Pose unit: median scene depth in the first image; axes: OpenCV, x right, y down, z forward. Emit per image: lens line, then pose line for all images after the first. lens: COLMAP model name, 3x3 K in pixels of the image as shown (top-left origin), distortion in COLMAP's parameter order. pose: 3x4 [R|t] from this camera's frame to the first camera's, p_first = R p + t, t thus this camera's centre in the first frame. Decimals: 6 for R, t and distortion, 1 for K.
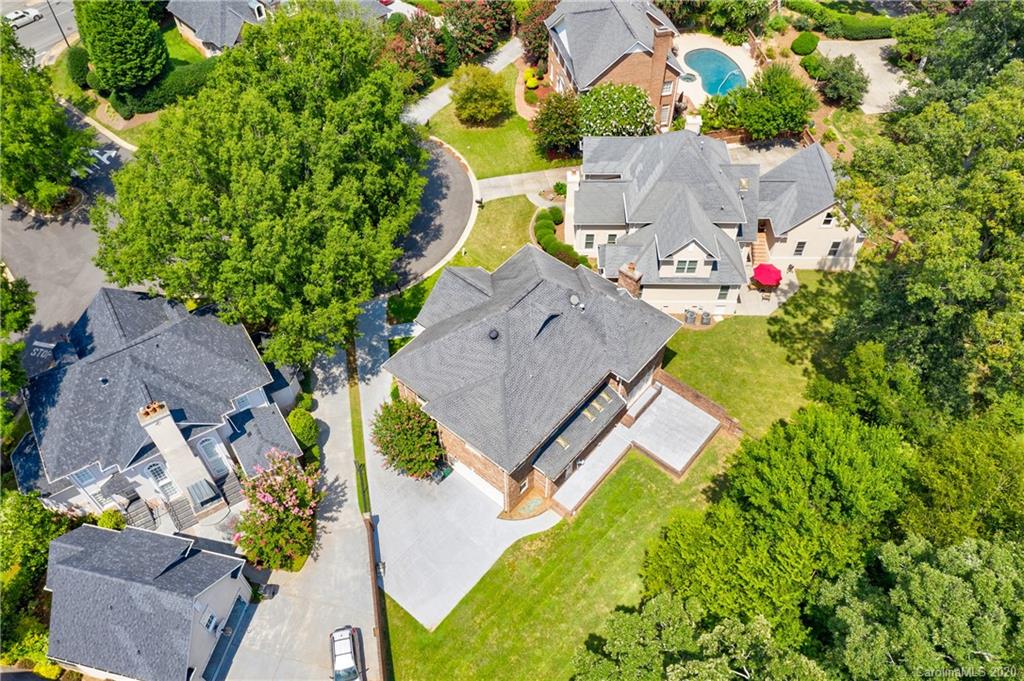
lens RADIAL K [[806.0, 0, 512.0], [0, 806.0, 340.5], [0, 0, 1]] dist [-0.023551, 0.007388]
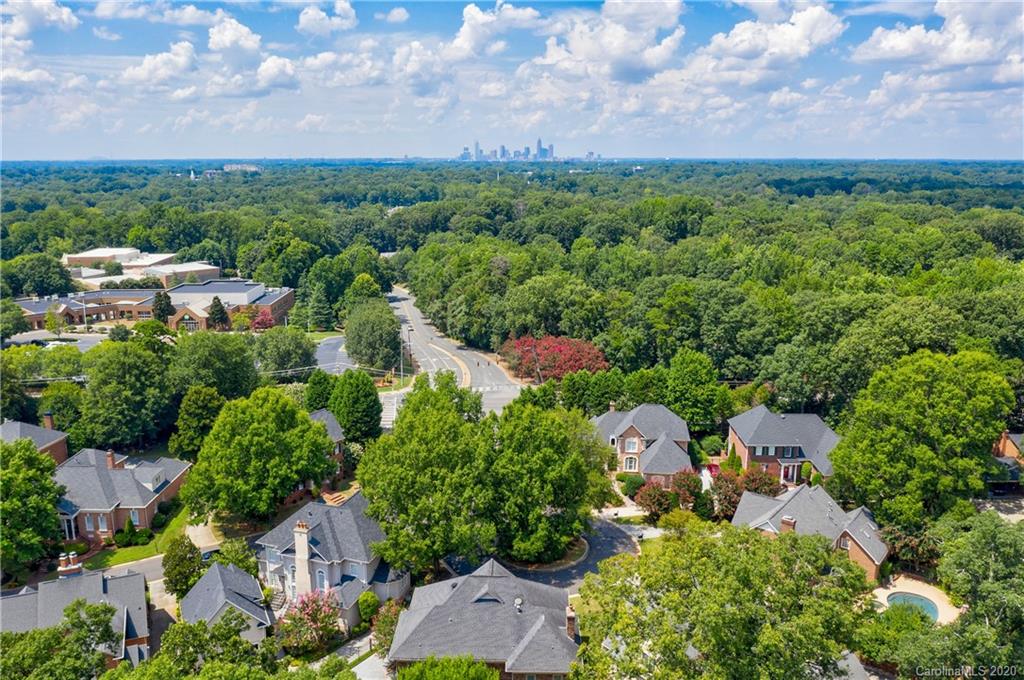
lens RADIAL K [[806.0, 0, 512.0], [0, 806.0, 340.0], [0, 0, 1]] dist [-0.023551, 0.007388]
pose [[0.632700, 0.183511, -0.752339, 0.972676], [-0.604171, 0.724709, -0.331322, 0.082411], [0.484425, 0.664169, 0.569396, -0.079367]]
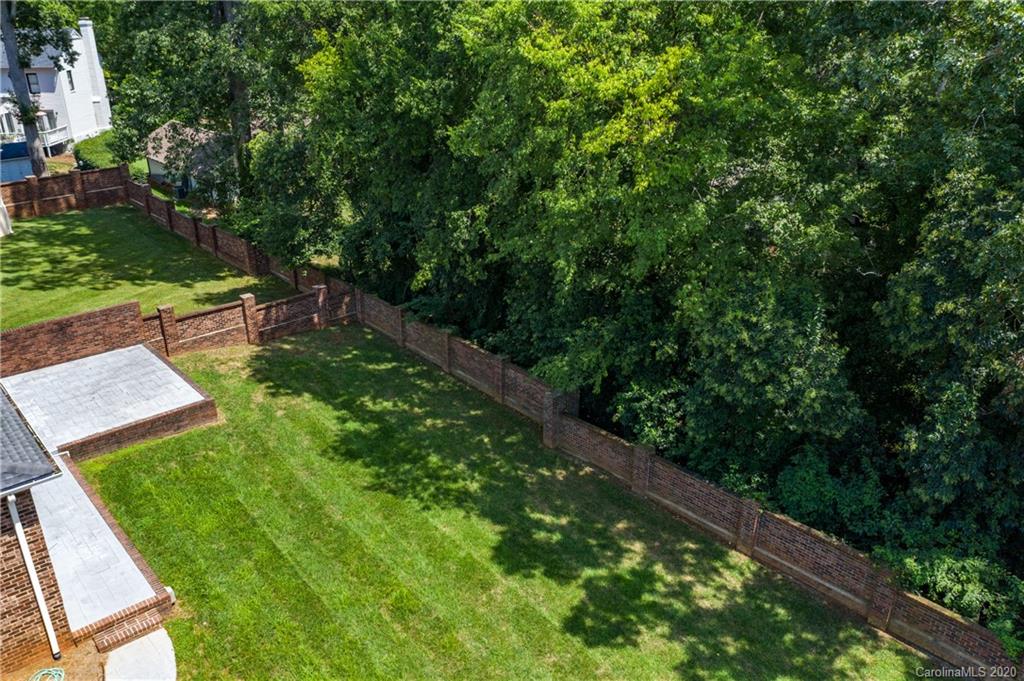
lens RADIAL K [[803.4, 0, 512.0], [0, 803.4, 340.5], [0, 0, 1]] dist [-0.015455, 0.002135]
pose [[0.135398, -0.385534, 0.912705, -0.138817], [0.774353, 0.615852, 0.145267, 0.205091], [-0.618097, 0.687088, 0.381925, 0.721421]]
